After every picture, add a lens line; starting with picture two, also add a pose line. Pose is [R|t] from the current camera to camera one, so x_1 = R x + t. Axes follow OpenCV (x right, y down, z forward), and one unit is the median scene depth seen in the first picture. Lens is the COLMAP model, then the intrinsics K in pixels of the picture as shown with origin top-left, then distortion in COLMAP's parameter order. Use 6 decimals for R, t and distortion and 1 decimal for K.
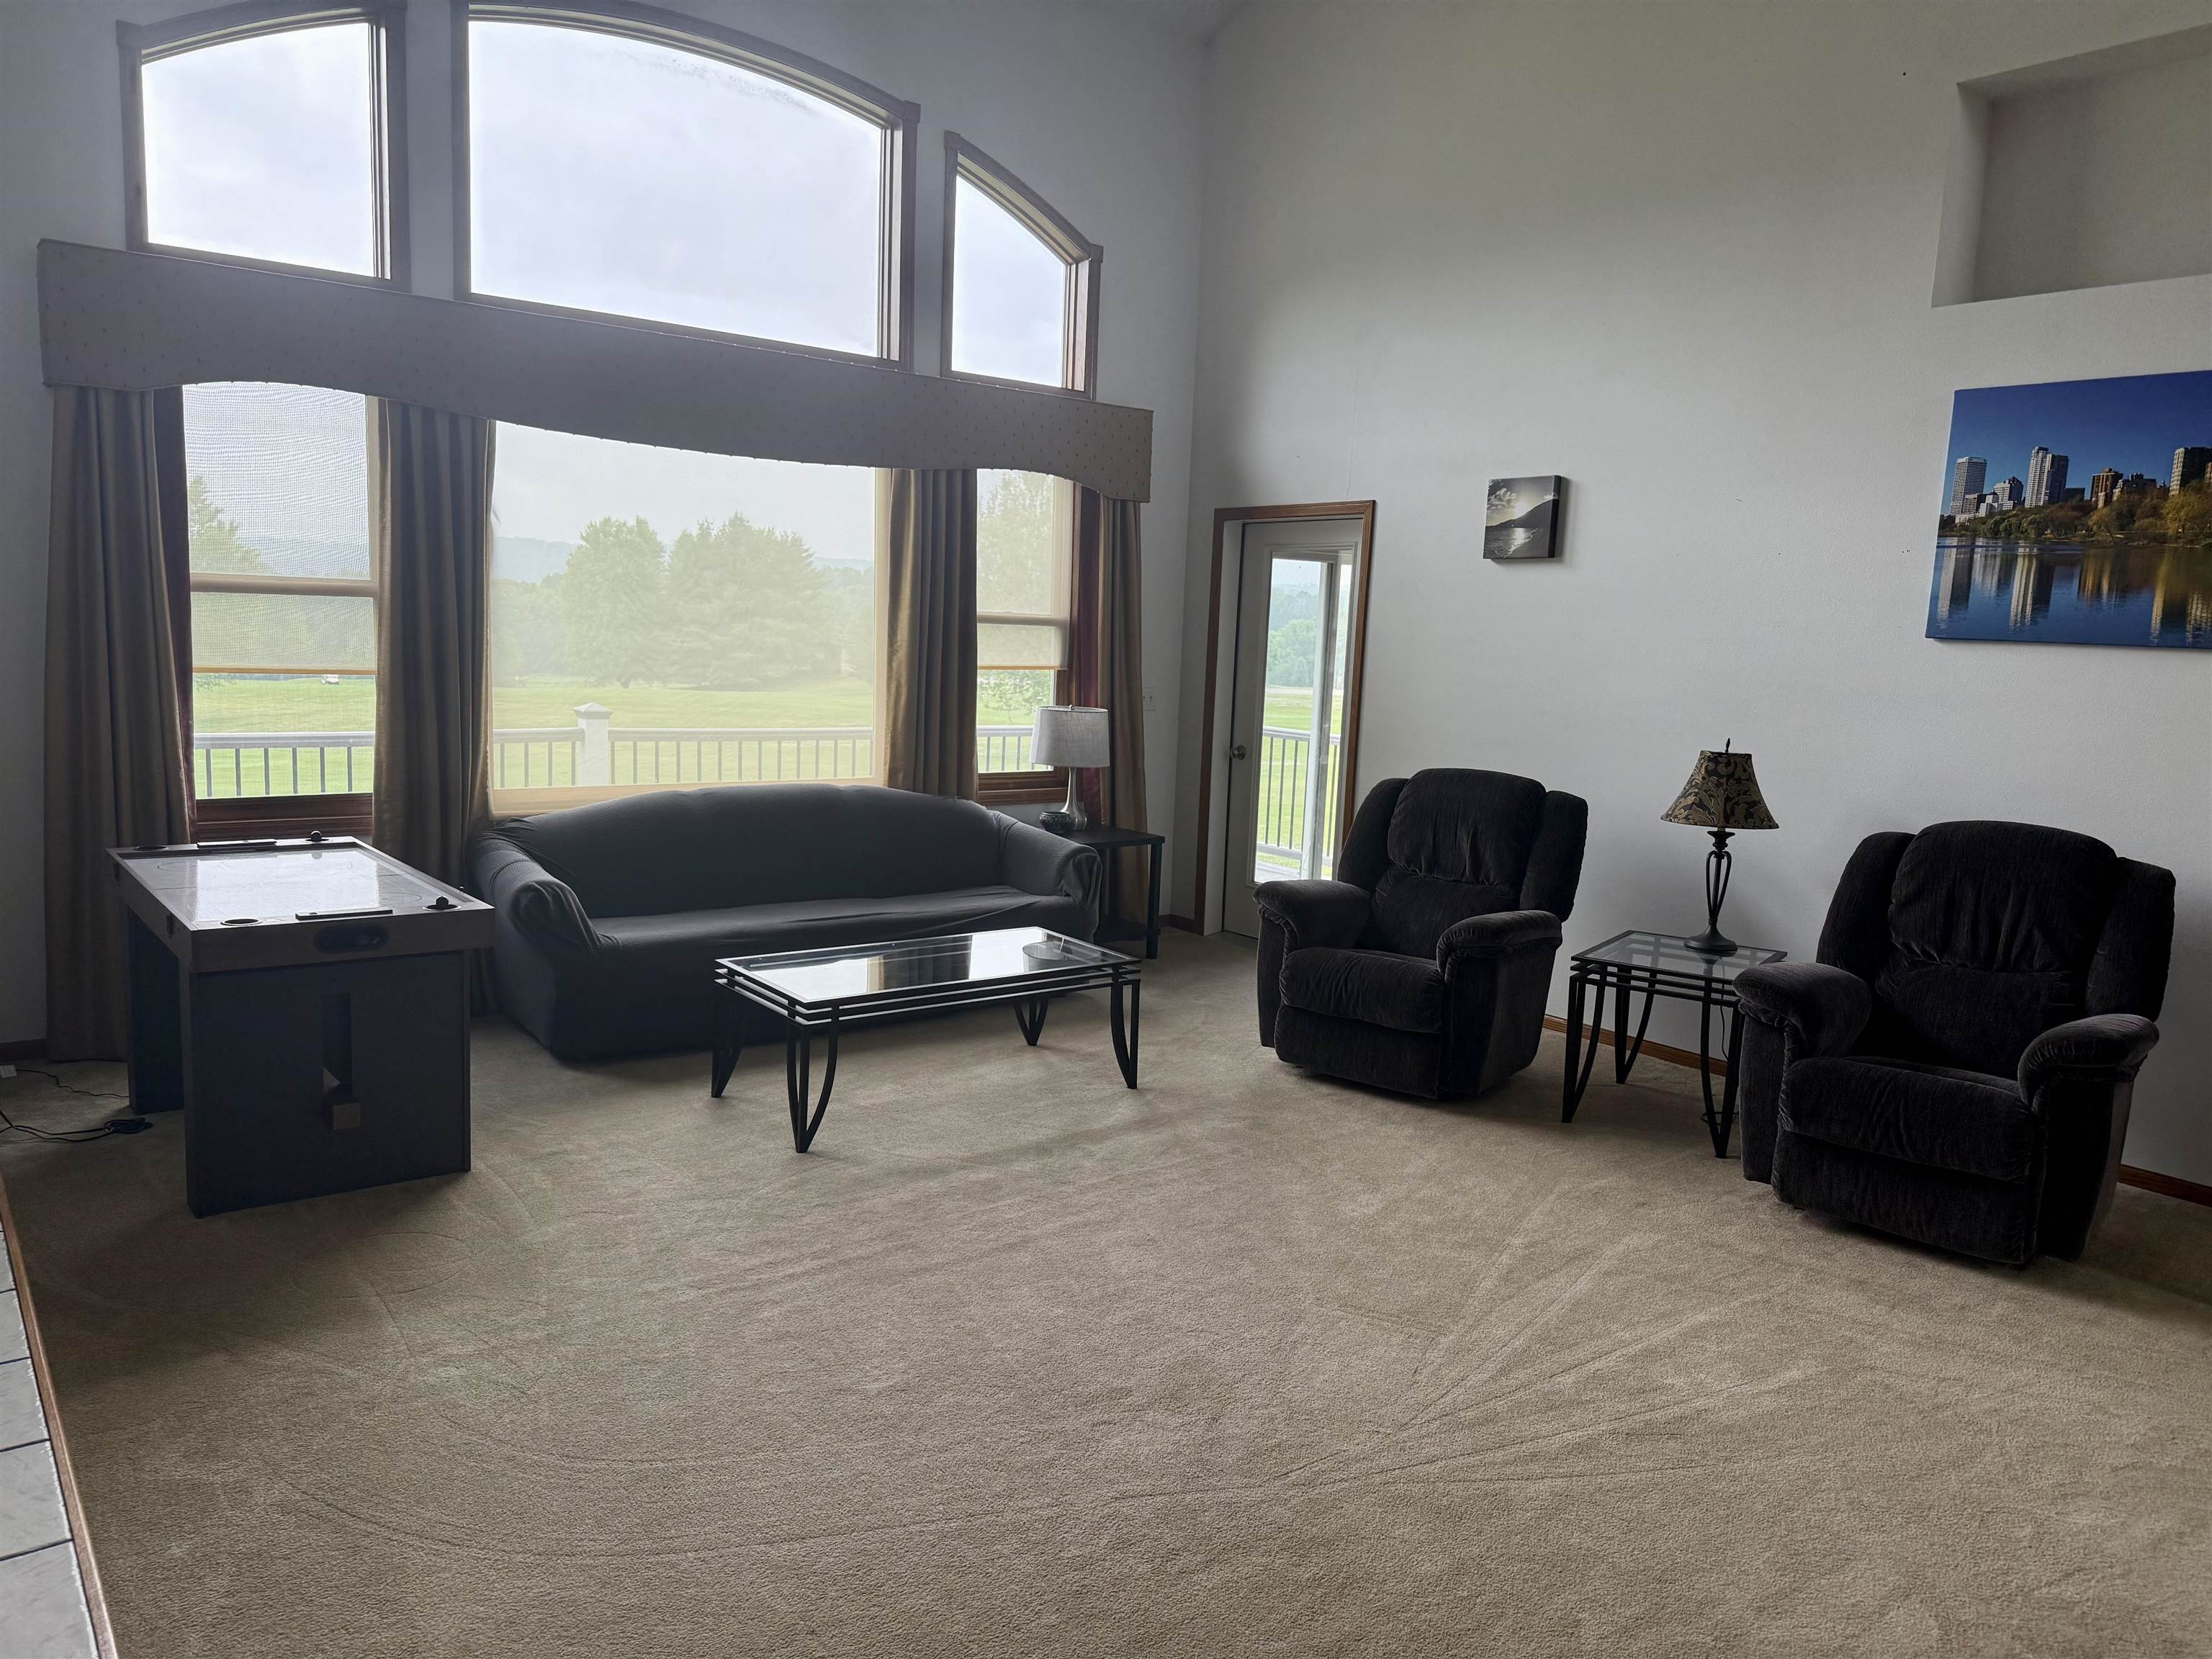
lens RADIAL K [[1545.7, 0, 1106.0], [0, 1545.7, 829.5], [0, 0, 1]] dist [0.001153, -0.009592]
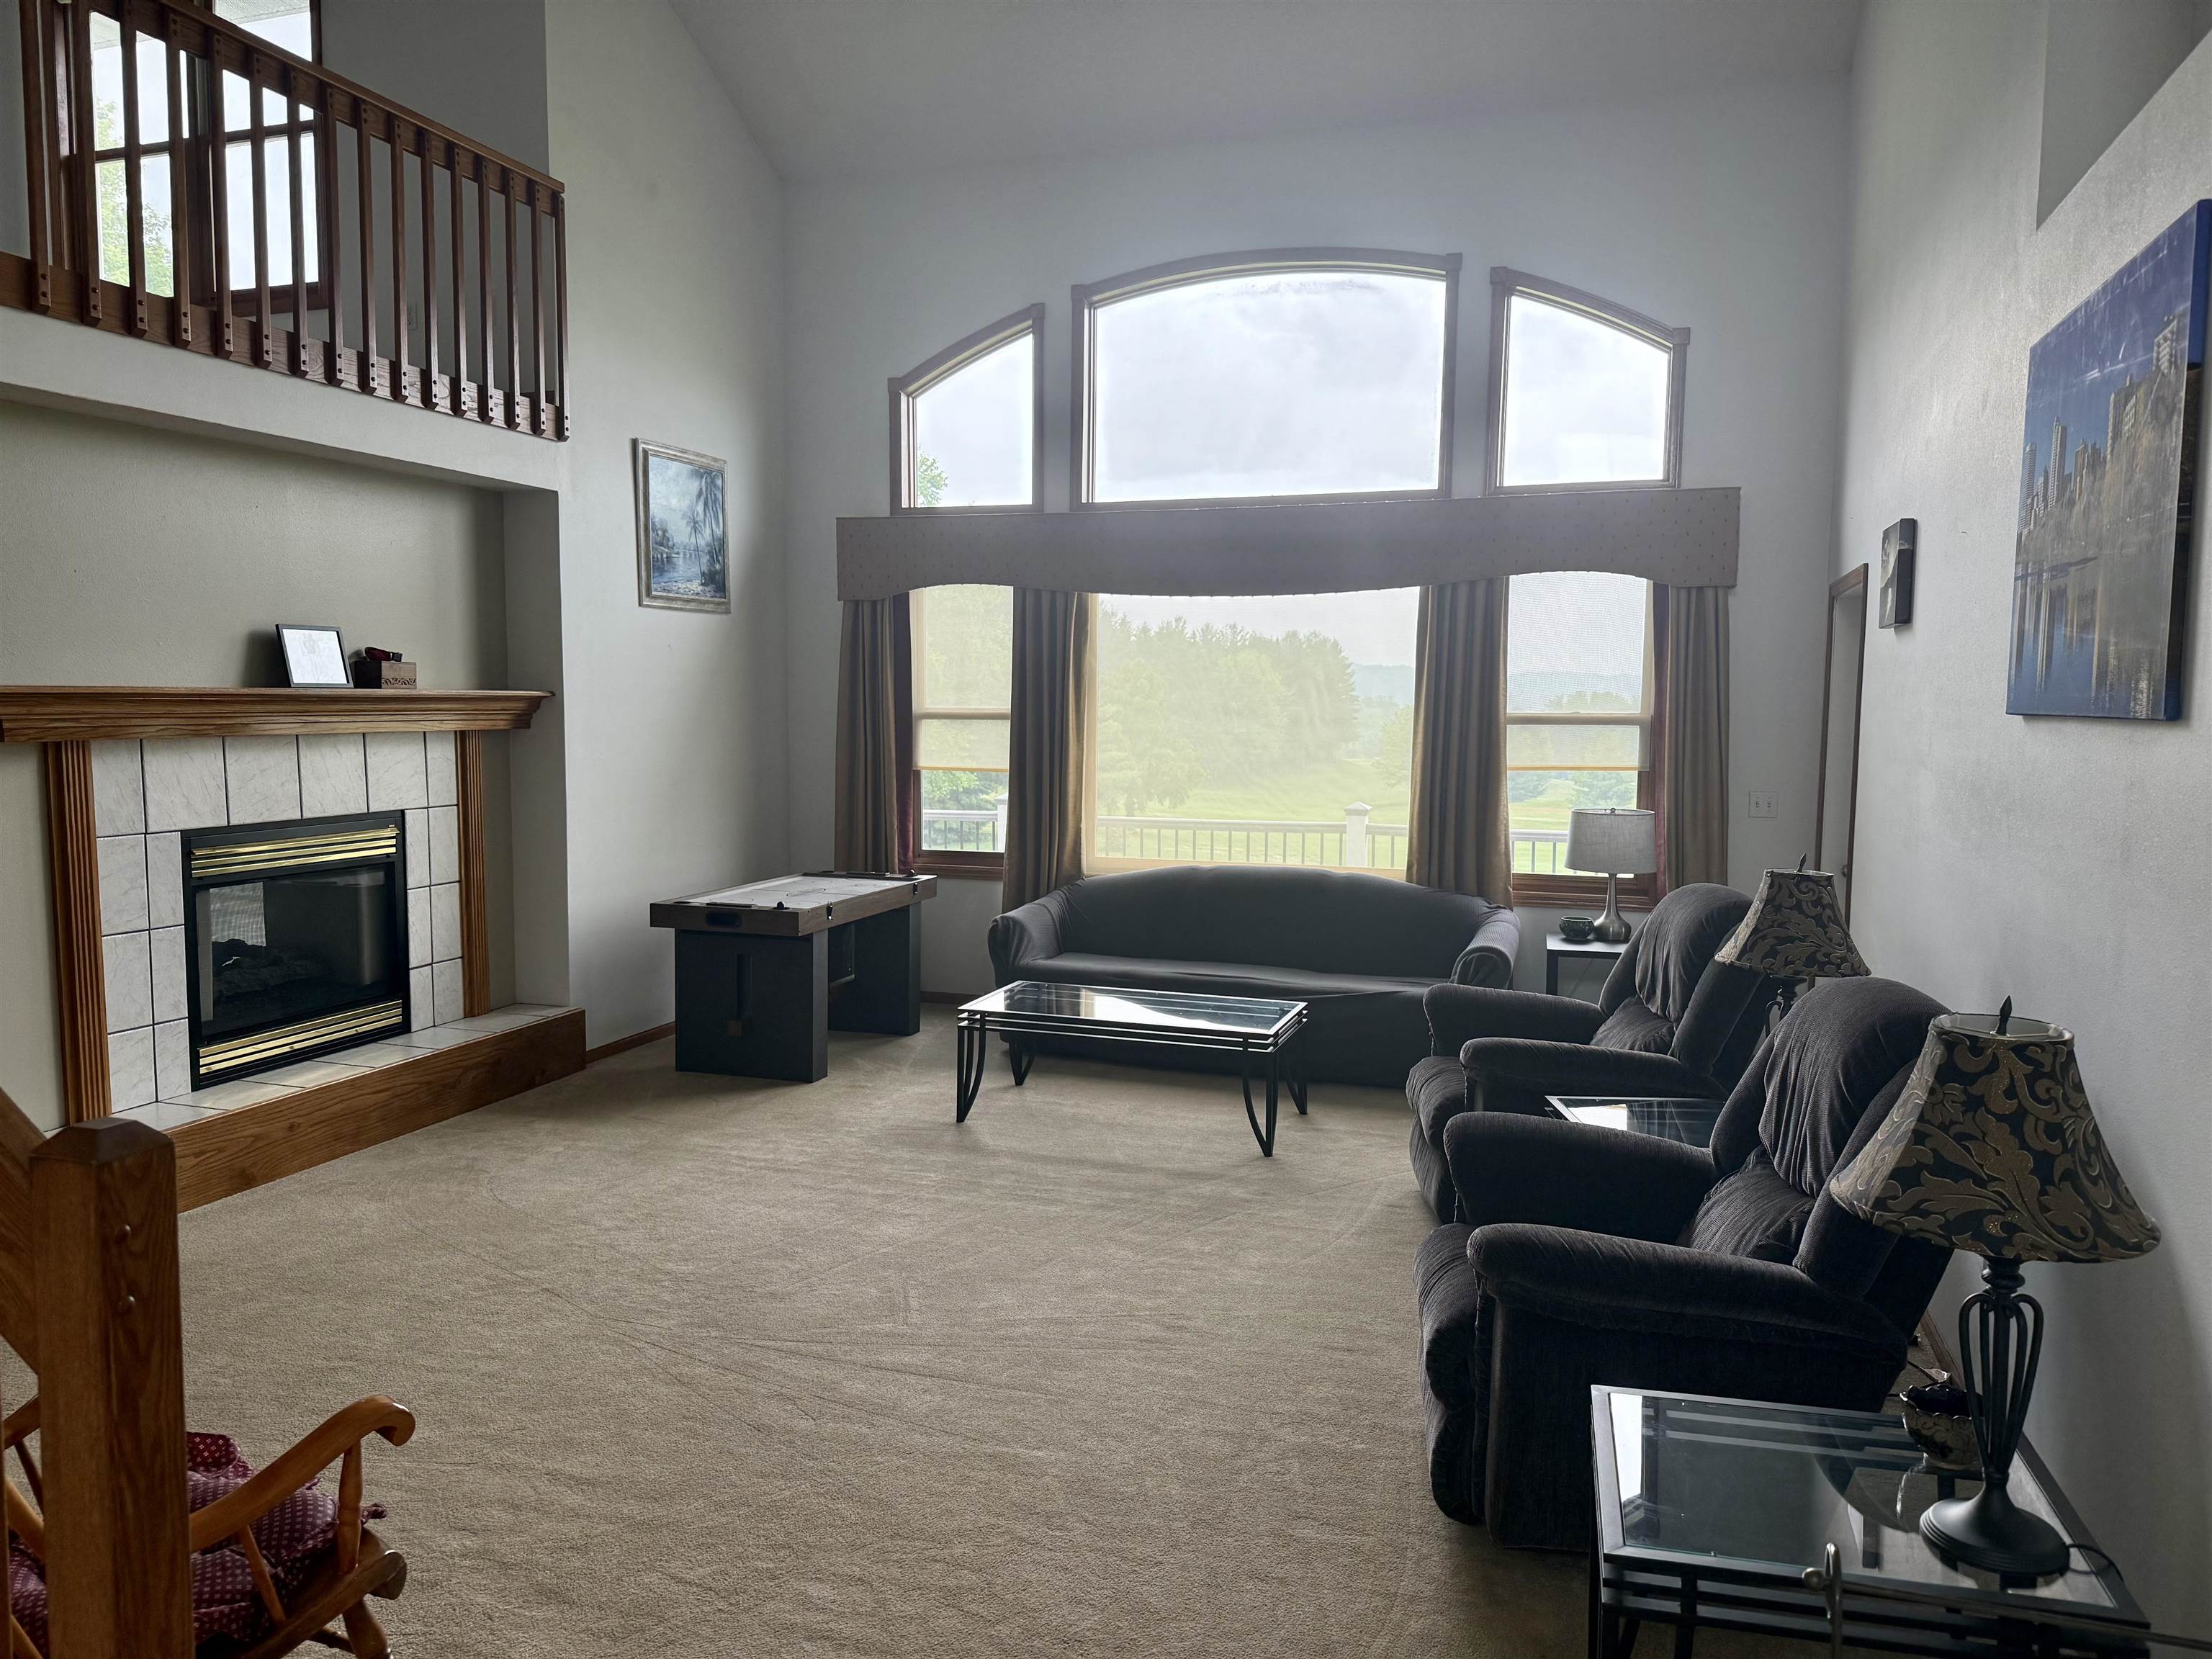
lens RADIAL K [[1545.7, 0, 1106.0], [0, 1545.7, 829.5], [0, 0, 1]] dist [0.001153, -0.009592]
pose [[0.539195, 0.030304, -0.841635, 0.670252], [-0.092624, 0.995424, -0.023498, -0.017616], [0.837072, 0.090625, 0.539535, 0.242803]]
